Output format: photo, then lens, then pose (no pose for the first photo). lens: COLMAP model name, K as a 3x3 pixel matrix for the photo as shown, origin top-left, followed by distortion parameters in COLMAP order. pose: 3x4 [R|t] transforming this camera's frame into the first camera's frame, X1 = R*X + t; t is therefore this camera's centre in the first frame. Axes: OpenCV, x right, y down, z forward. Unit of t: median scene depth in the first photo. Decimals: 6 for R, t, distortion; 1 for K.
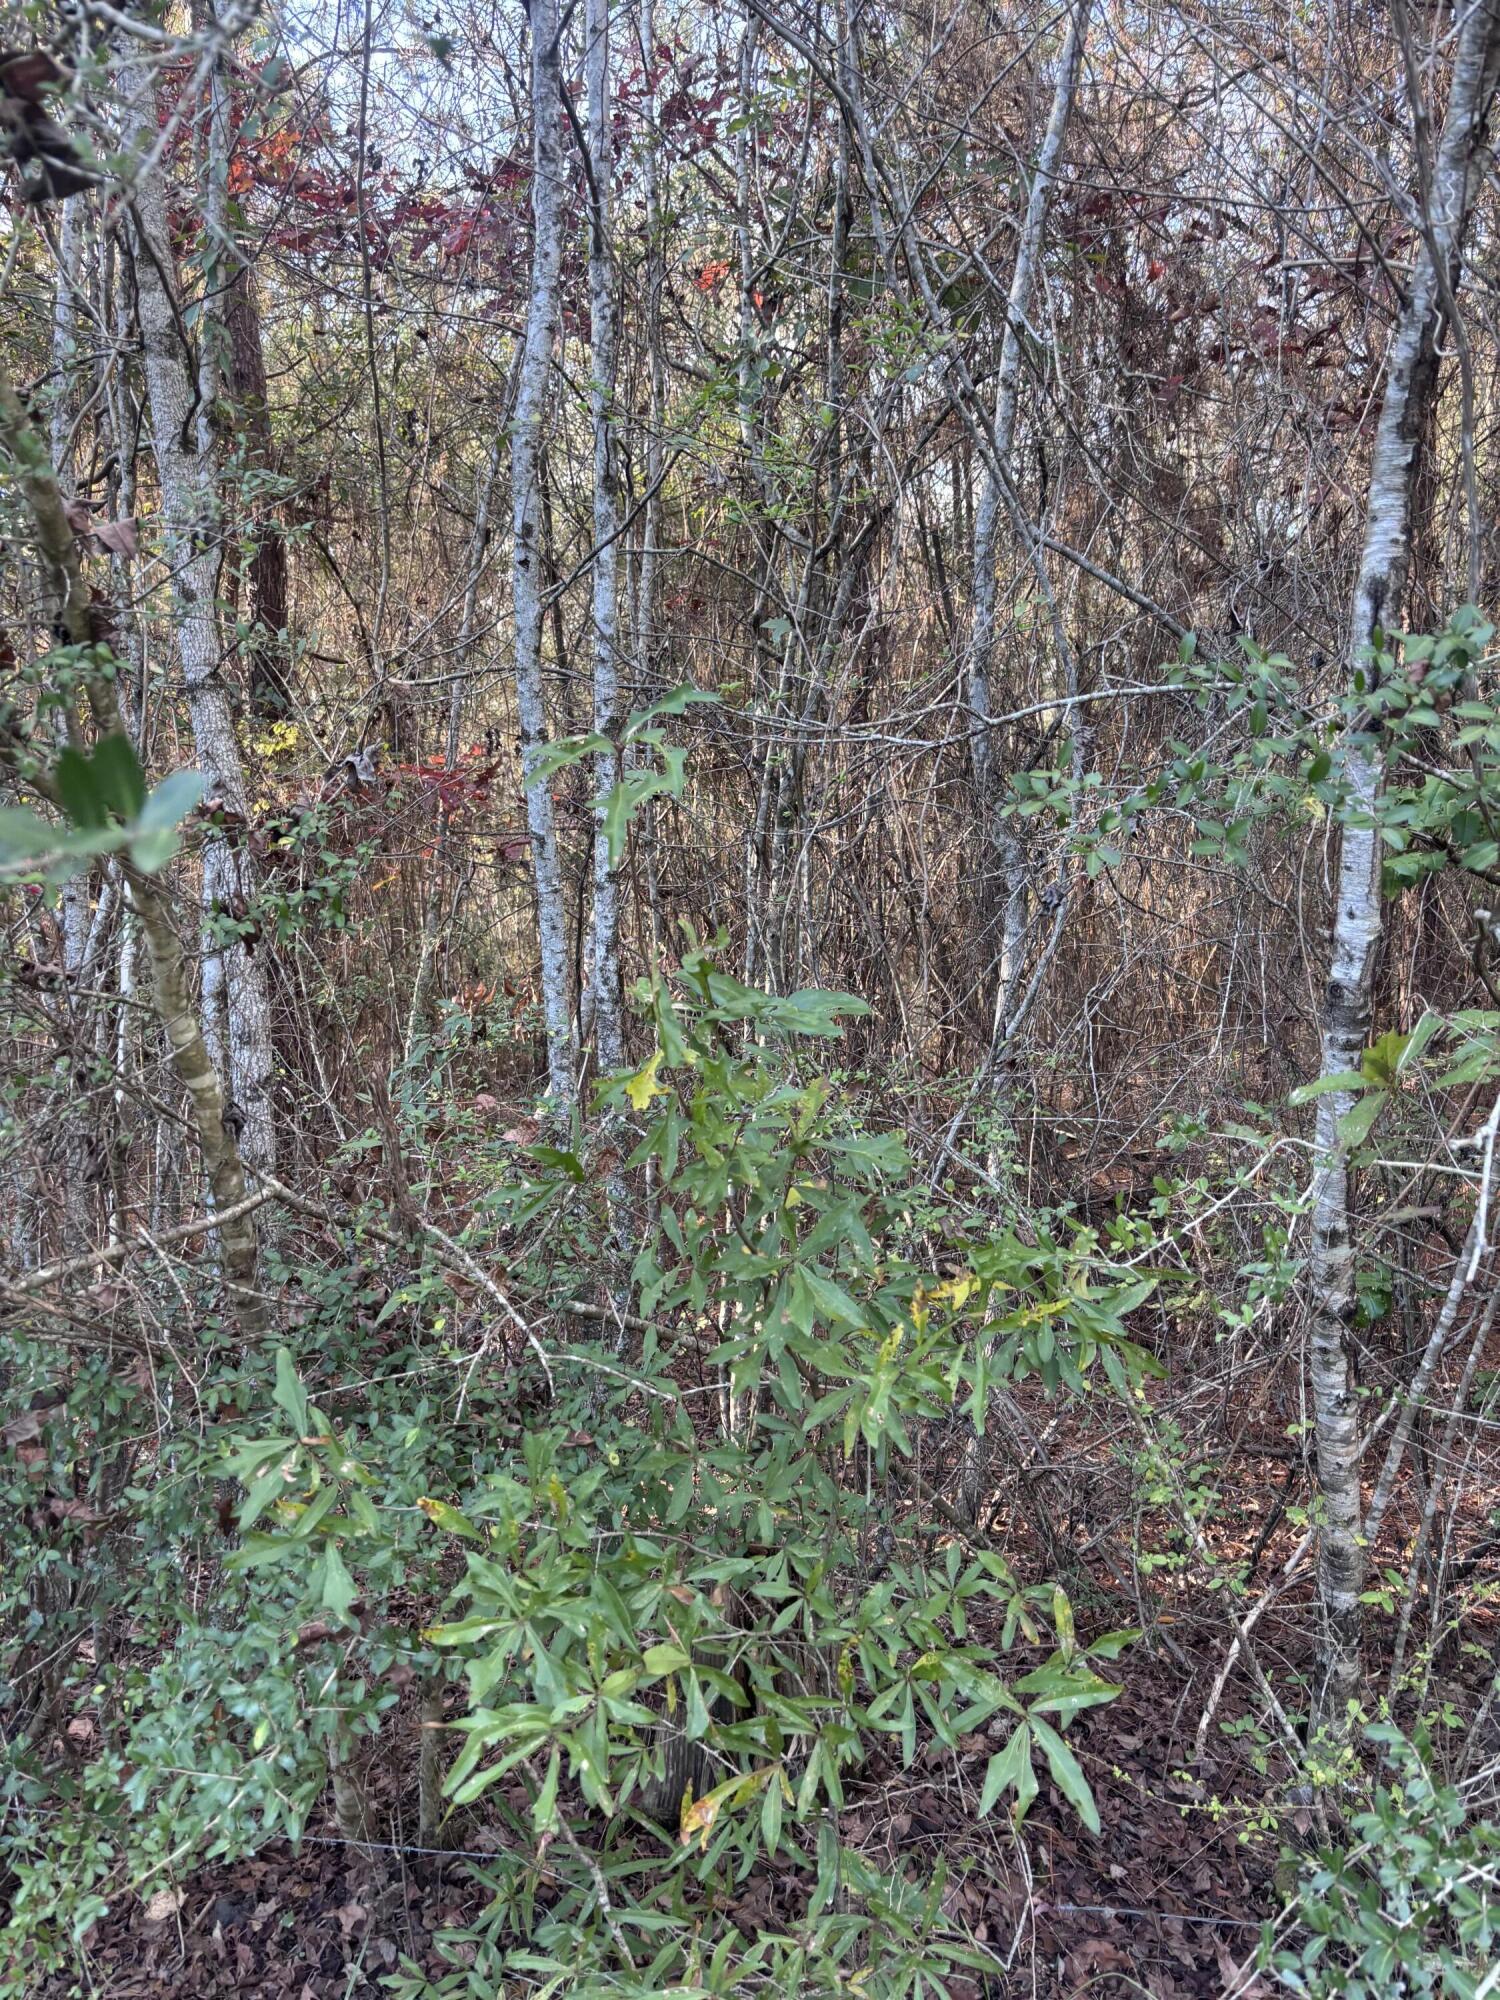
lens RADIAL K [[1515.9, 0, 750.0], [0, 1515.9, 1000.0], [0, 0, 1]] dist [0.040470, -0.037039]
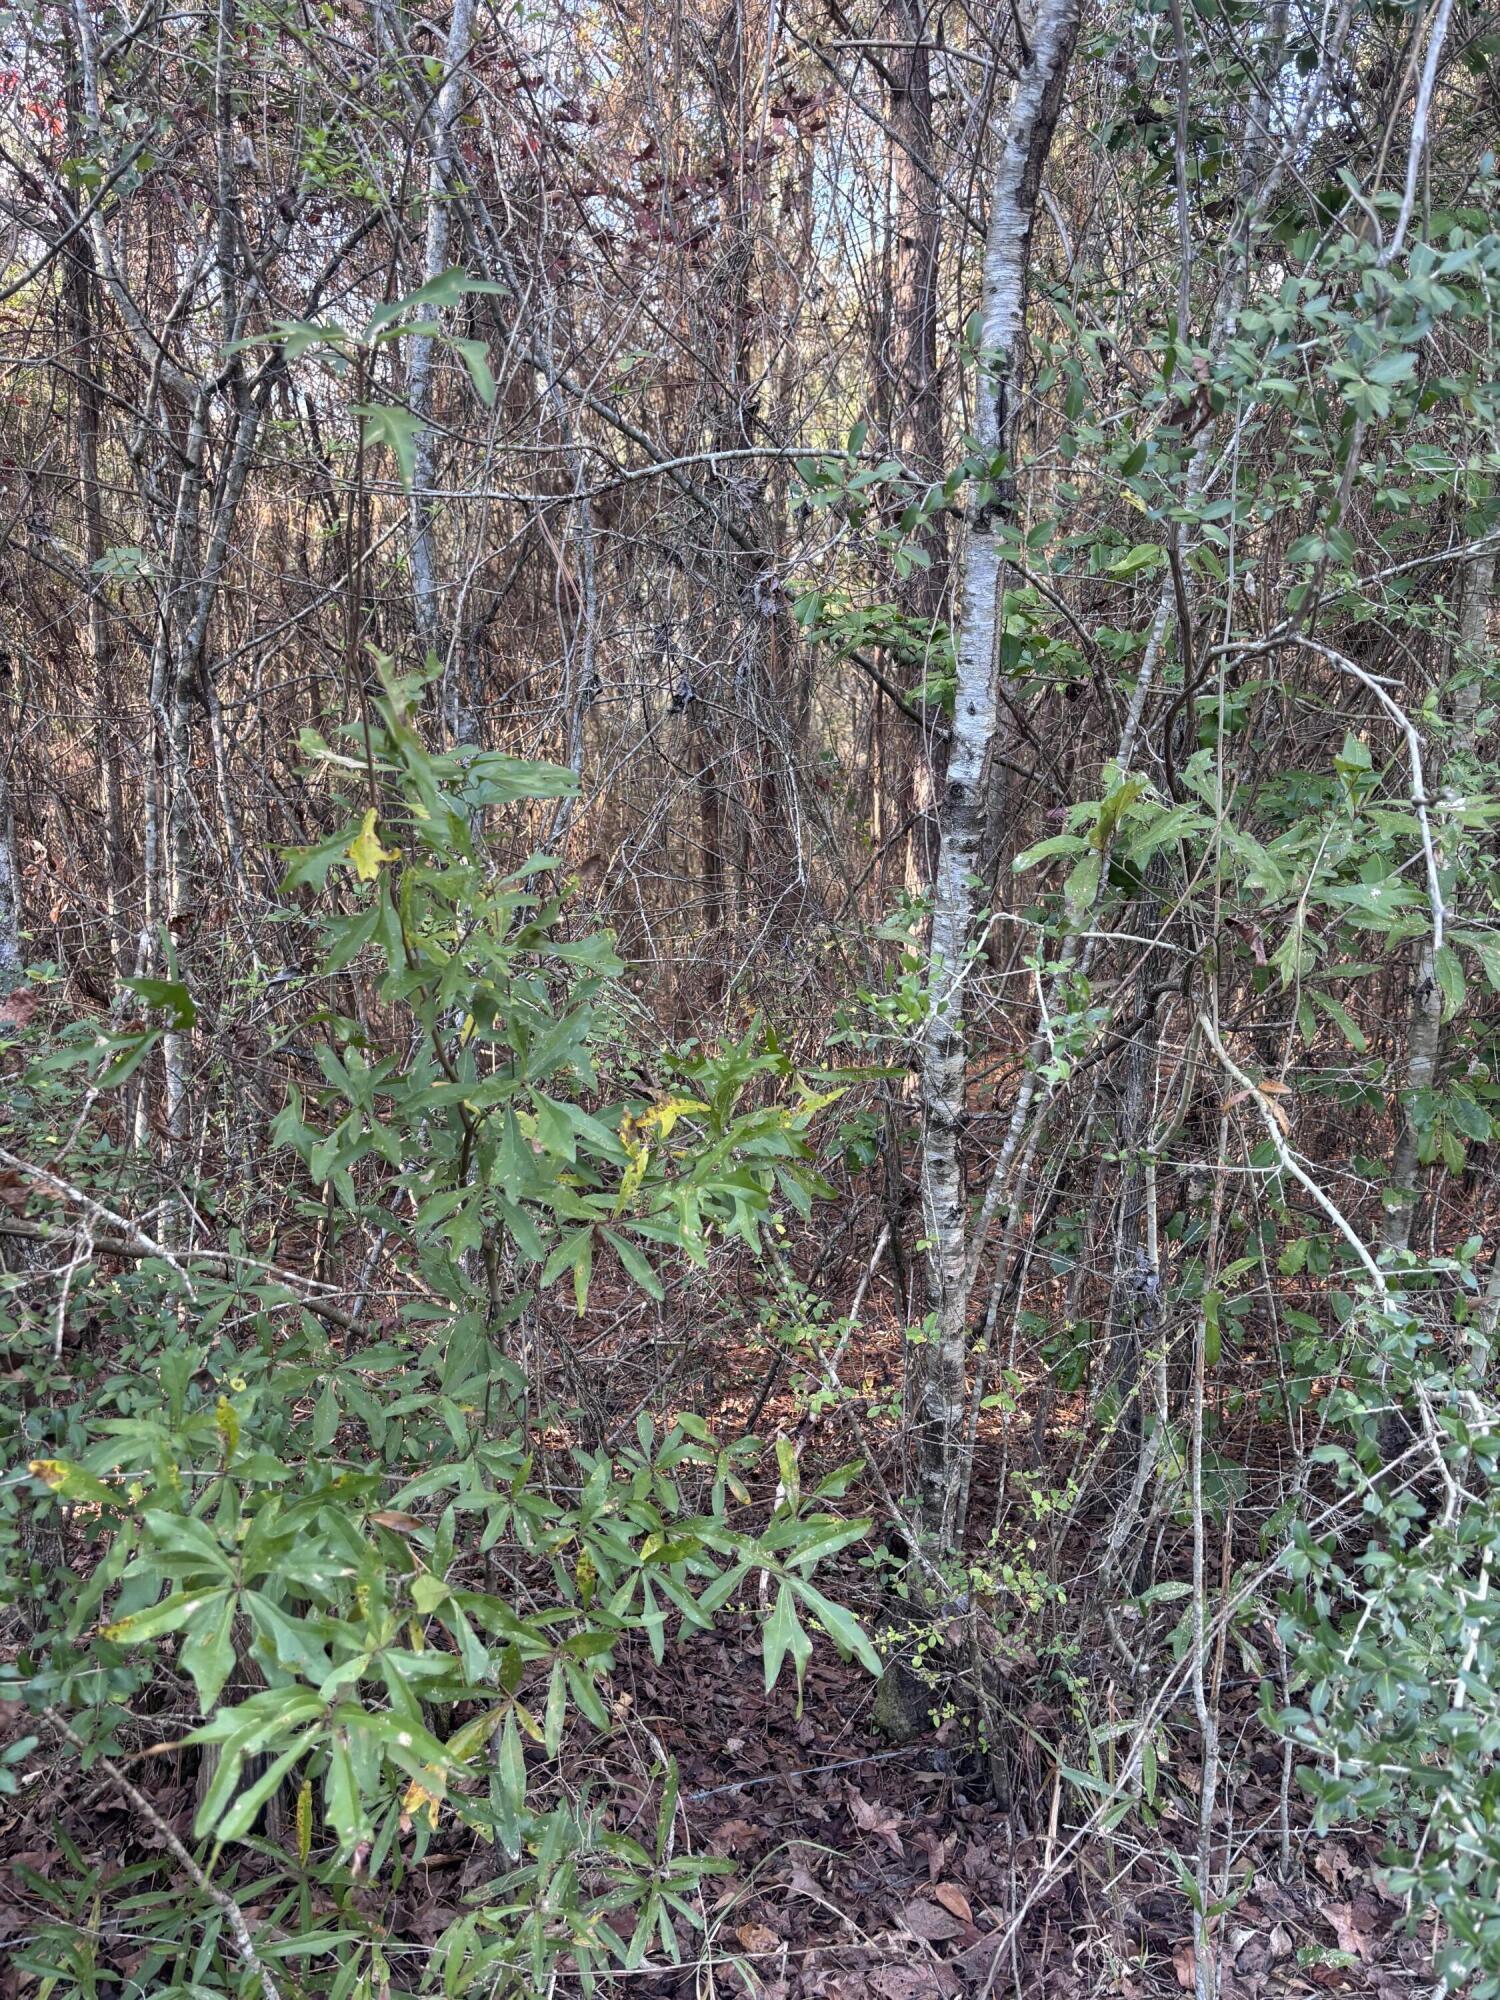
lens RADIAL K [[1526.5, 0, 750.9], [0, 1526.5, 969.7], [0, 0, 1]] dist [0.055288, -0.053905]
pose [[0.909659, -0.061826, 0.410730, -0.148470], [0.052739, 0.998049, 0.033431, 0.069366], [-0.411995, -0.008749, 0.911144, 0.156247]]
